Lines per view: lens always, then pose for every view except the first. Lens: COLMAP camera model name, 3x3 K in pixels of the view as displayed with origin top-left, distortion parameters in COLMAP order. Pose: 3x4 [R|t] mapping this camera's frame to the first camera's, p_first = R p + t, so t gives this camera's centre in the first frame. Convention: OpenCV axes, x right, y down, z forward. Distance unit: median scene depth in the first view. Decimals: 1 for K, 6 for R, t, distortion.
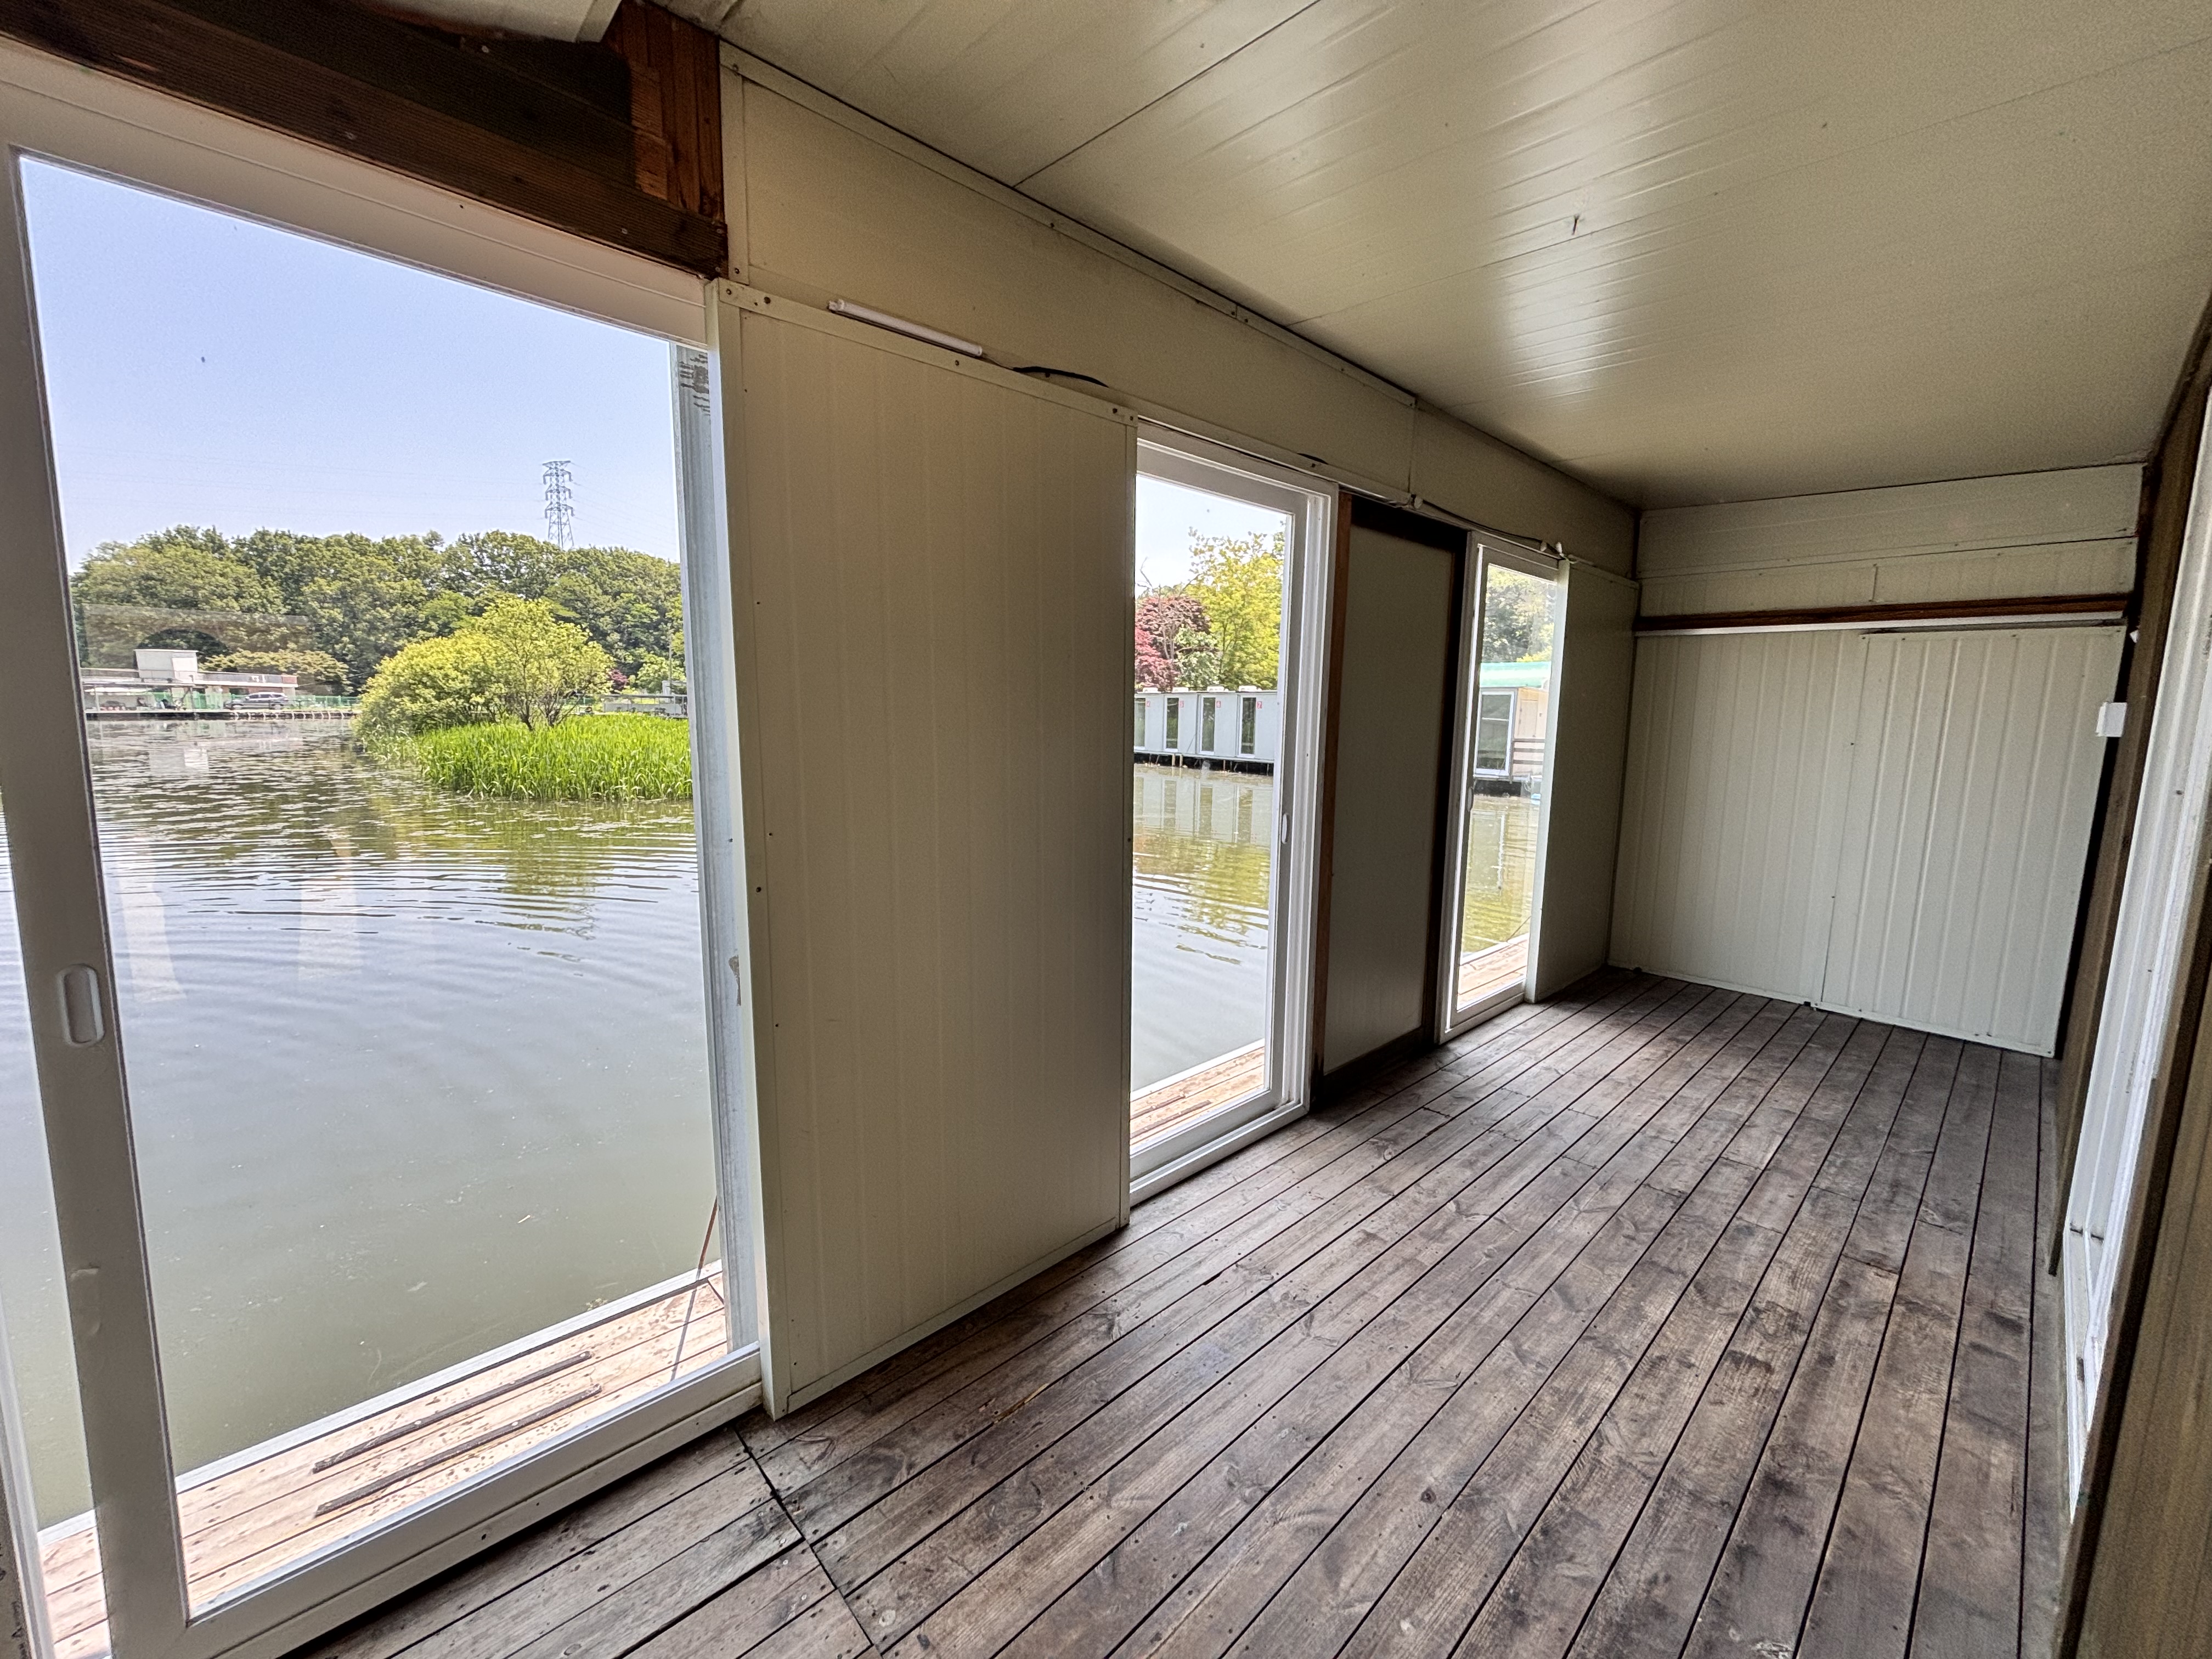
lens RADIAL K [[889.8, 0, 1106.5], [0, 889.8, 823.3], [0, 0, 1]] dist [0.001637, 0.000107]
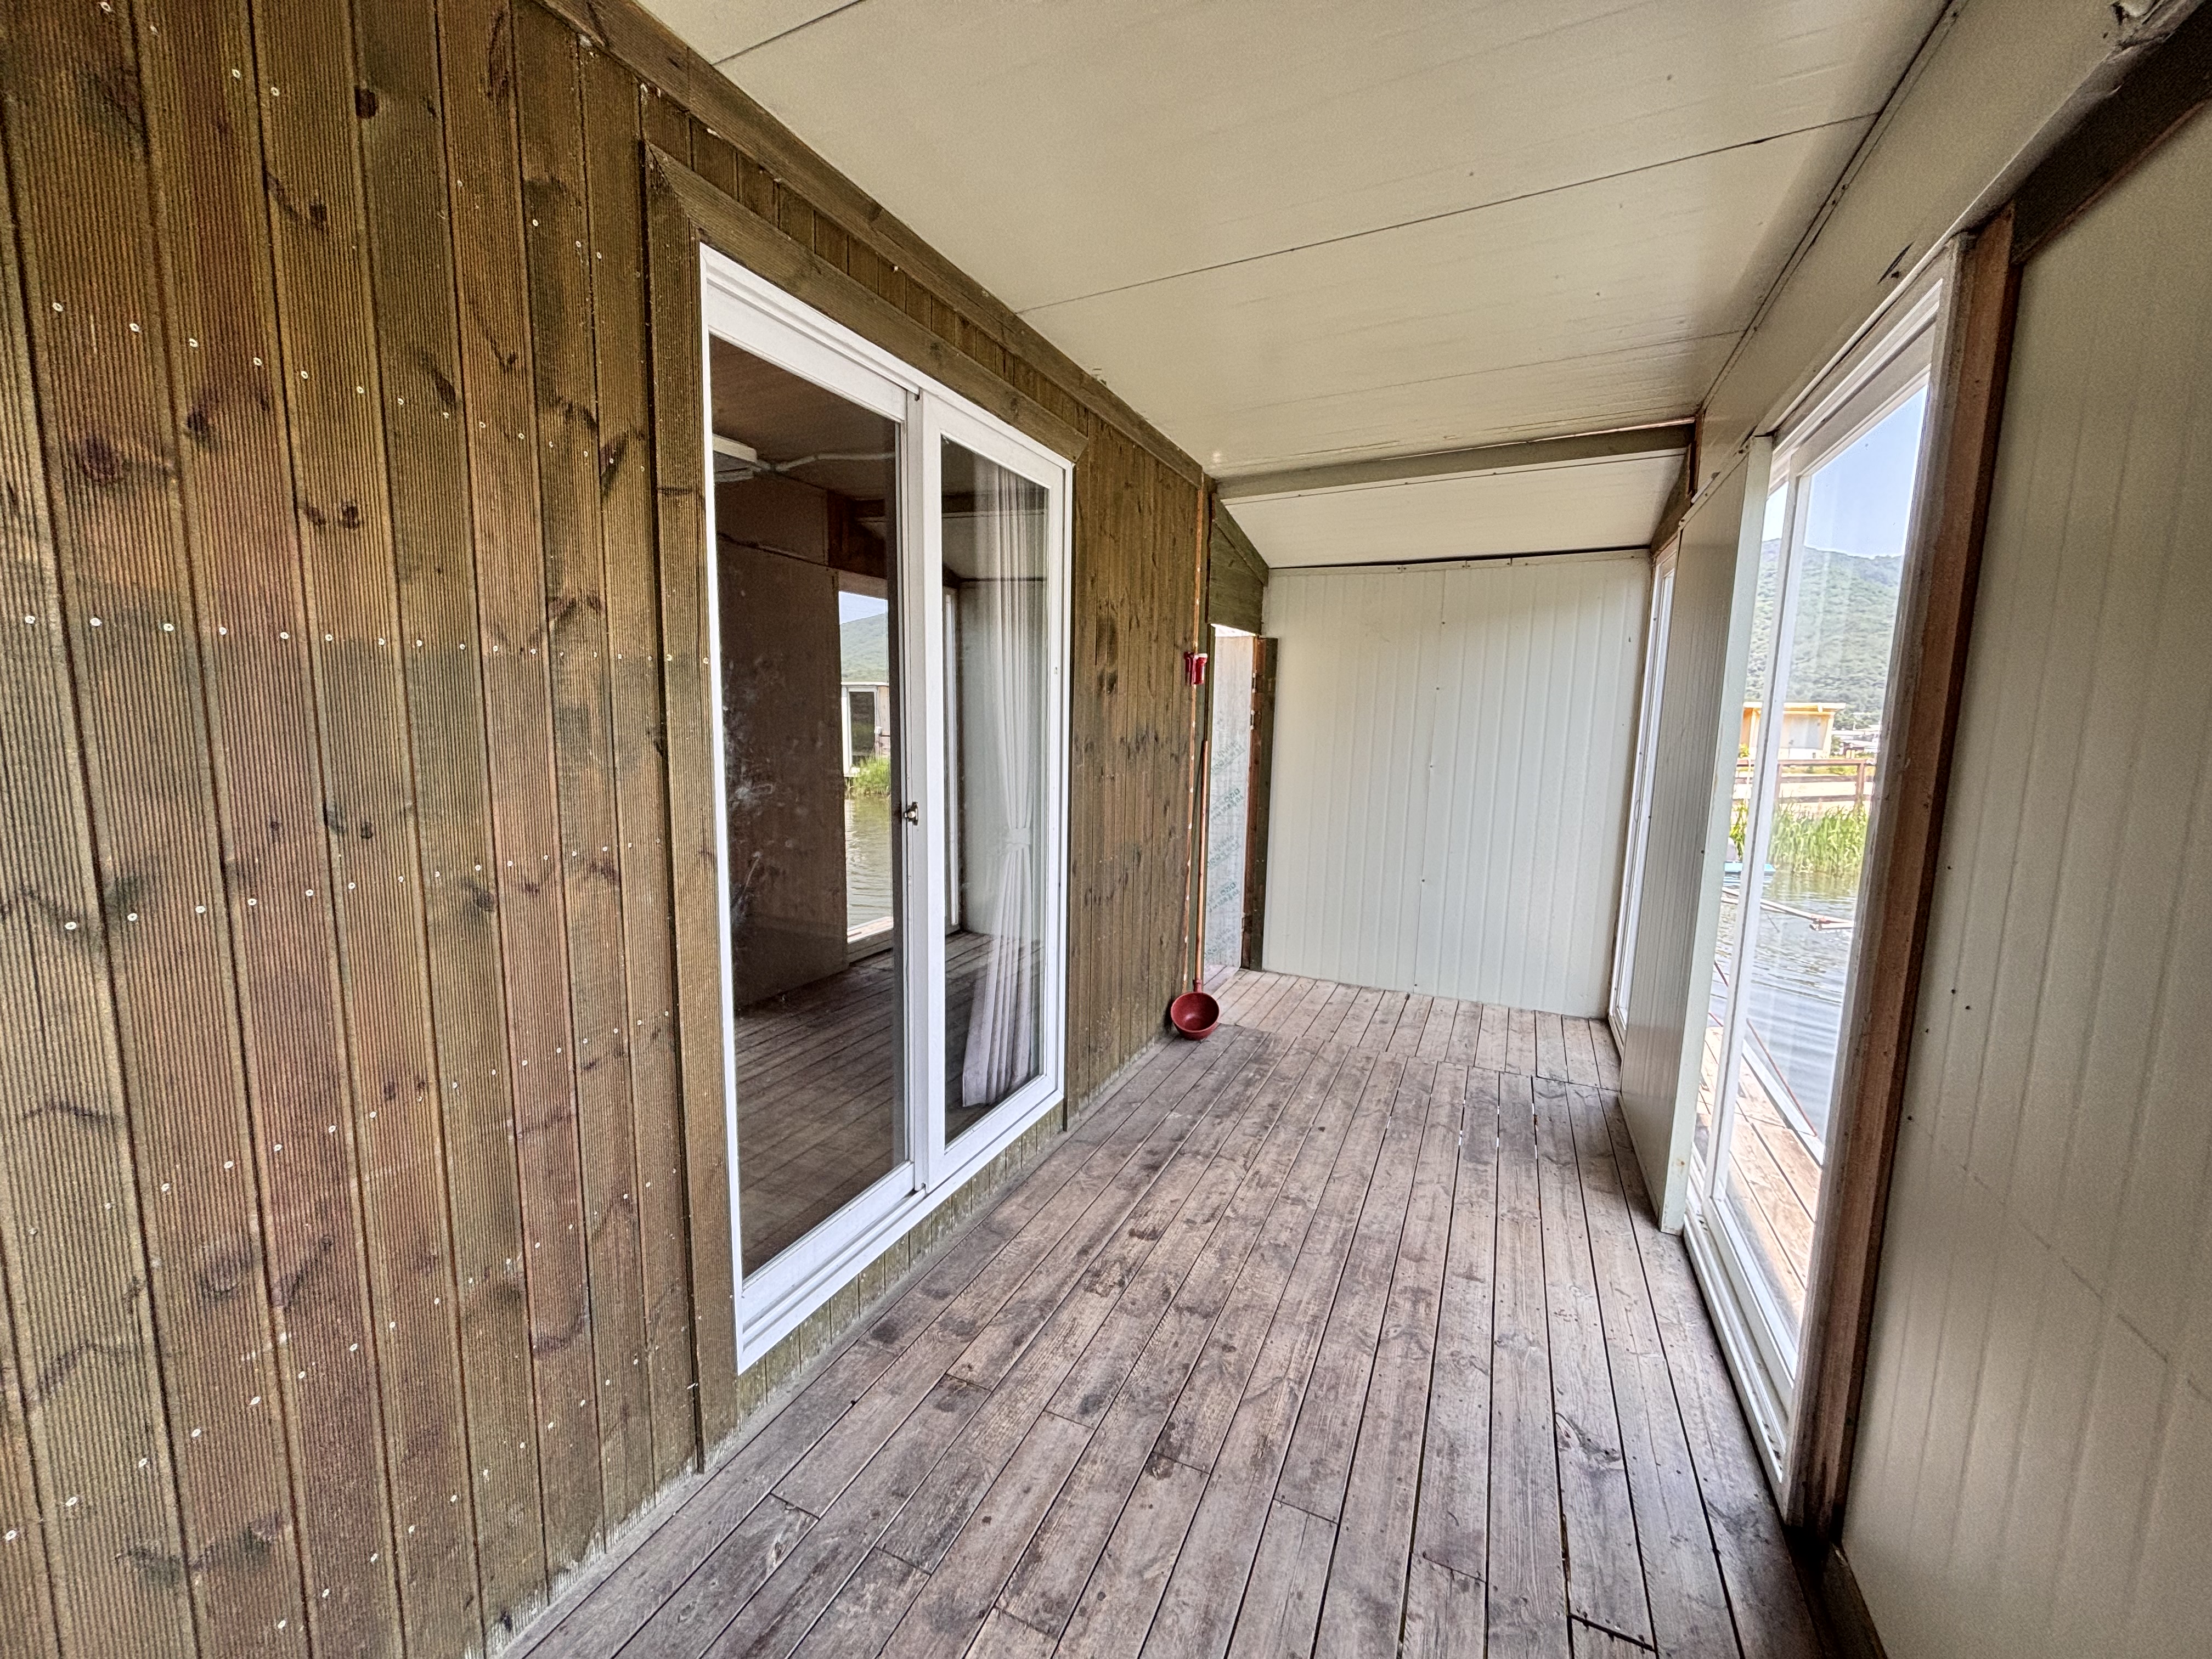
lens RADIAL K [[889.8, 0, 1099.1], [0, 889.8, 830.8], [0, 0, 1]] dist [0.001637, 0.000107]
pose [[-0.927328, 0.017446, -0.373842, 1.150496], [-0.080168, 0.966466, 0.243962, -0.214453], [0.365562, 0.256203, -0.894832, 1.811159]]
